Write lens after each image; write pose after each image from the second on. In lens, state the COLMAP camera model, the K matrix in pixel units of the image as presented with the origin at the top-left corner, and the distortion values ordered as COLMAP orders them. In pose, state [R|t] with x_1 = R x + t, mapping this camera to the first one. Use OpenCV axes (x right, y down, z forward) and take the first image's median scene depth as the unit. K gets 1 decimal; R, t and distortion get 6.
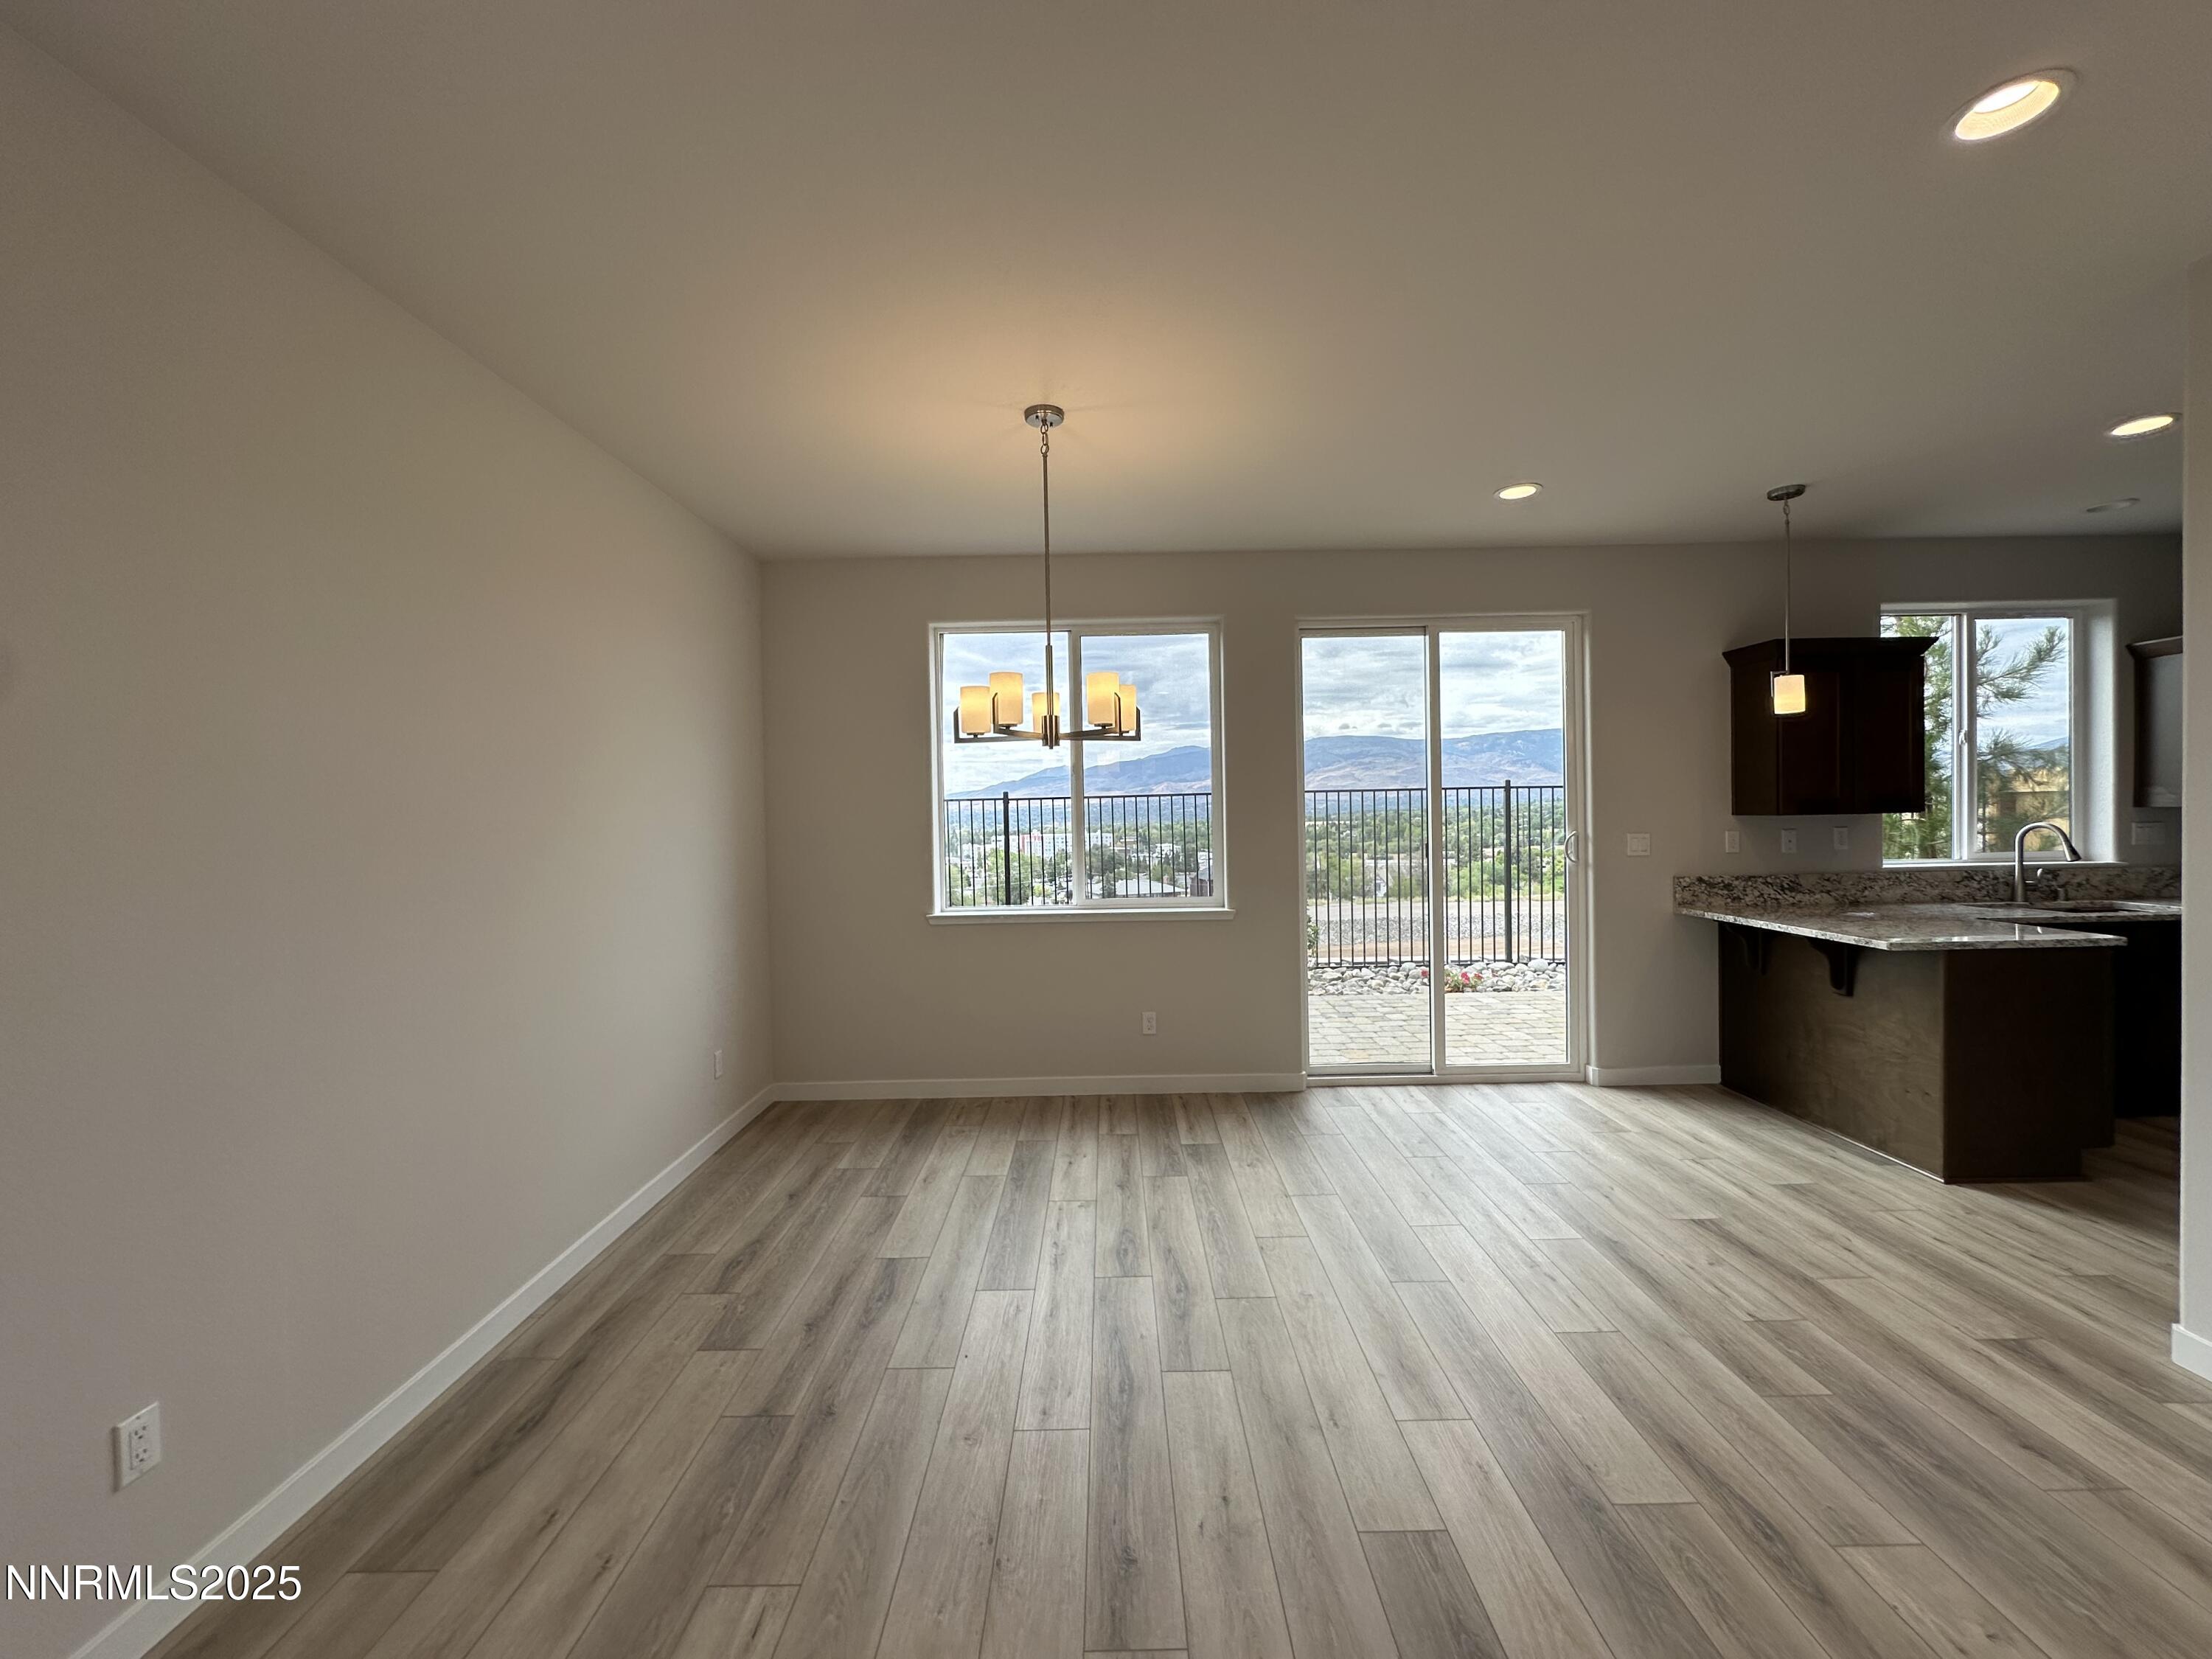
lens RADIAL K [[886.3, 0, 1112.6], [0, 886.3, 820.1], [0, 0, 1]] dist [-0.004956, 0.001143]
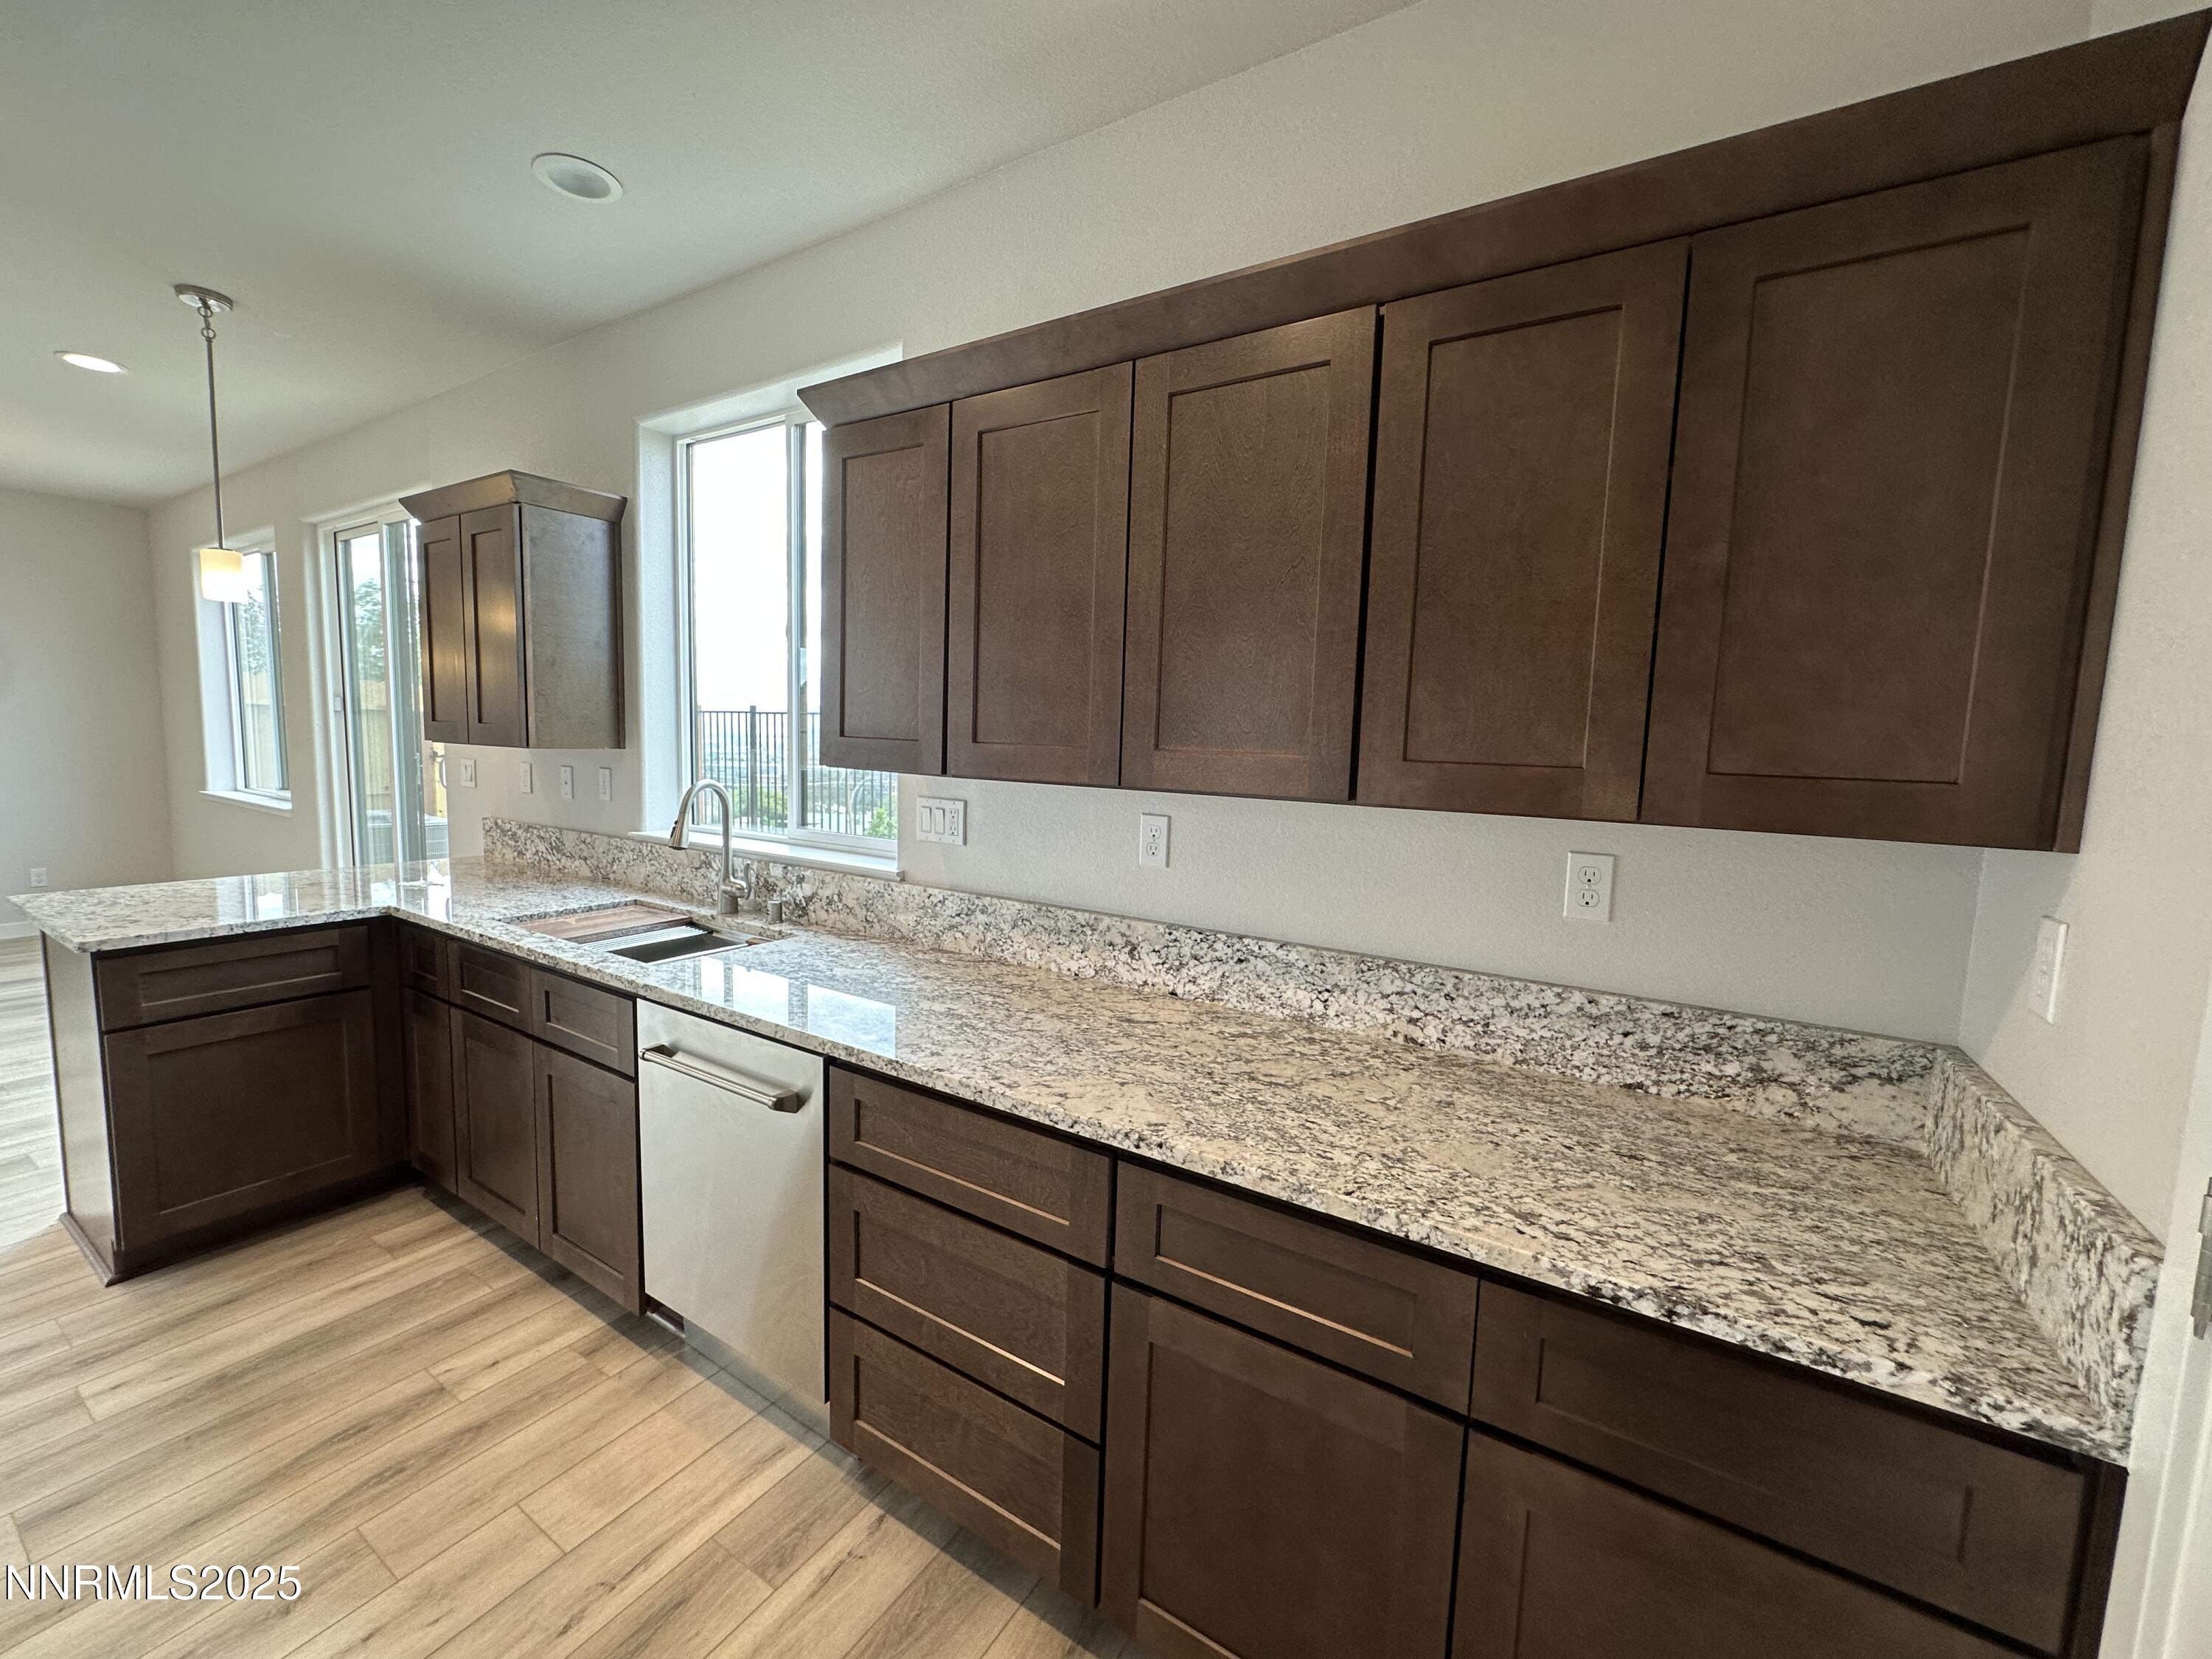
lens RADIAL K [[886.3, 0, 1105.5], [0, 886.3, 831.5], [0, 0, 1]] dist [-0.004956, 0.001143]
pose [[0.844459, 0.102805, -0.525662, 1.527087], [-0.052783, 0.992603, 0.109331, -0.039278], [0.533013, -0.064580, 0.843639, 0.628202]]
